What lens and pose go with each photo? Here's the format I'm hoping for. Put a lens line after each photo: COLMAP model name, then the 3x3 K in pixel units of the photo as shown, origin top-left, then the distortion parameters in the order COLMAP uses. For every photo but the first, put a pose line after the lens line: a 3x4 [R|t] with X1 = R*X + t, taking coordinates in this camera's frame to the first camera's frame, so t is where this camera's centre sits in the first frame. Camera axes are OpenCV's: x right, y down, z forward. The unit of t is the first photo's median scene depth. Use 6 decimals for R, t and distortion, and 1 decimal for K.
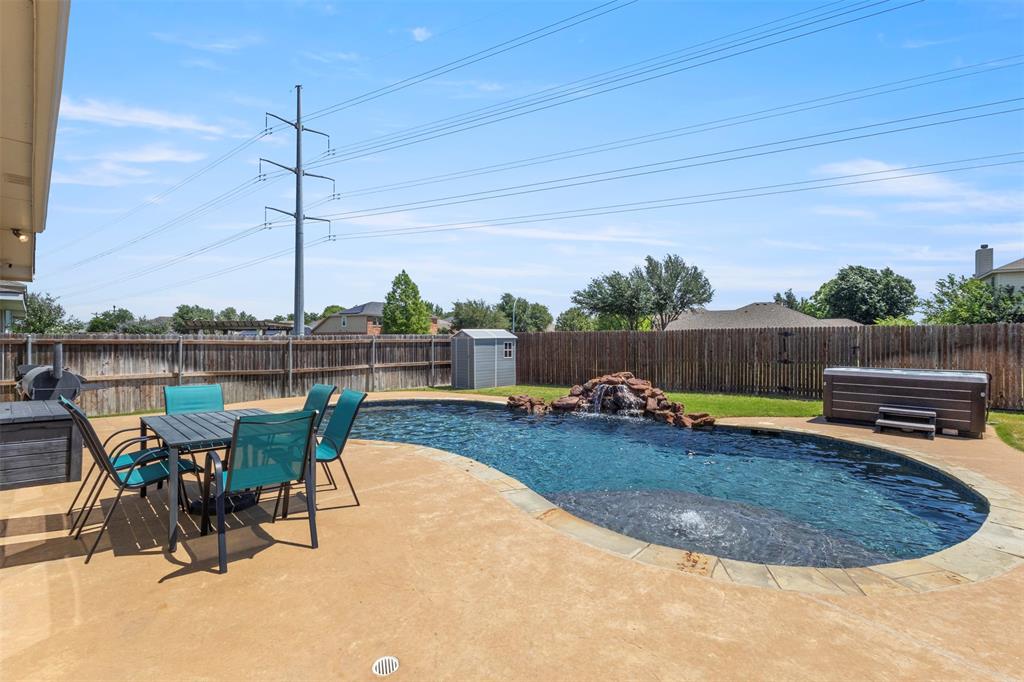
lens RADIAL K [[470.2, 0, 514.3], [0, 470.2, 346.2], [0, 0, 1]] dist [-0.001063, 0.000227]
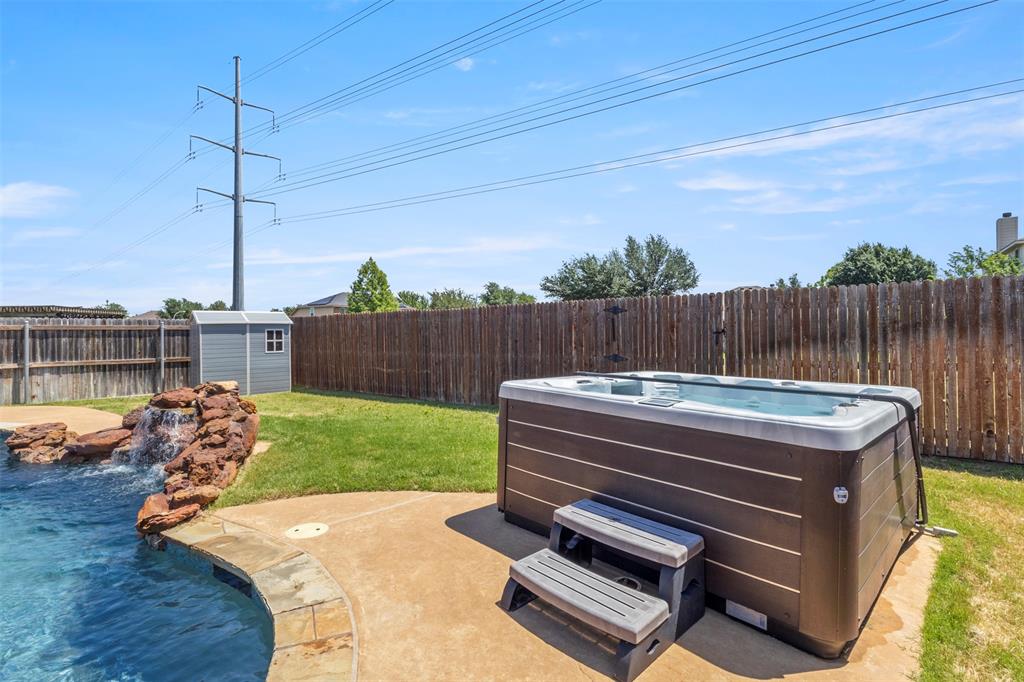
lens RADIAL K [[470.2, 0, 509.6], [0, 470.2, 335.7], [0, 0, 1]] dist [-0.001063, 0.000227]
pose [[0.999153, -0.005147, -0.040819, 0.119452], [0.004900, 0.999969, -0.006163, 0.002128], [0.040849, 0.005957, 0.999148, 0.105798]]
